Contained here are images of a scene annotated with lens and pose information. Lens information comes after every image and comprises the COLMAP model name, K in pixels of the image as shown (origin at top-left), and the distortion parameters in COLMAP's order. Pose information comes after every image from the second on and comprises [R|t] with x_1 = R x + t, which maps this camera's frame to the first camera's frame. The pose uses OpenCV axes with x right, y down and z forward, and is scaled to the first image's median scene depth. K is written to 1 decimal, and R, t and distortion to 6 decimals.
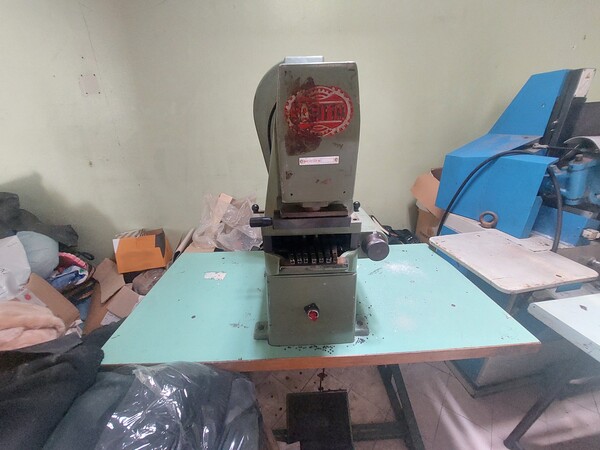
lens RADIAL K [[238.9, 0, 299.2], [0, 238.9, 228.8], [0, 0, 1]] dist [-0.015628, -0.000375]
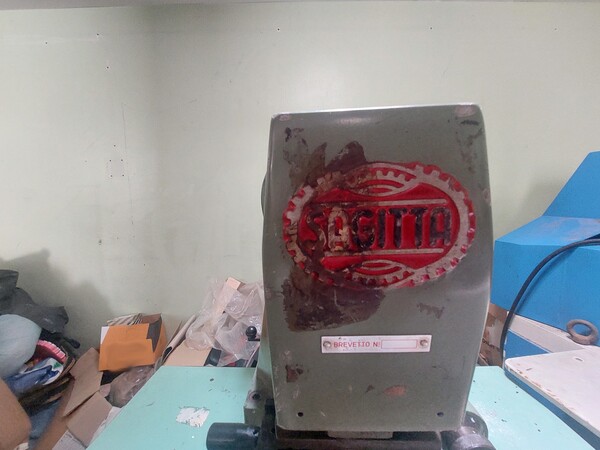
lens RADIAL K [[238.9, 0, 299.2], [0, 238.9, 228.8], [0, 0, 1]] dist [-0.015628, -0.000375]
pose [[0.997206, 0.007664, -0.074308, -0.001964], [-0.029037, 0.956272, -0.291035, -0.078842], [0.068828, 0.292379, 0.953822, 0.134467]]
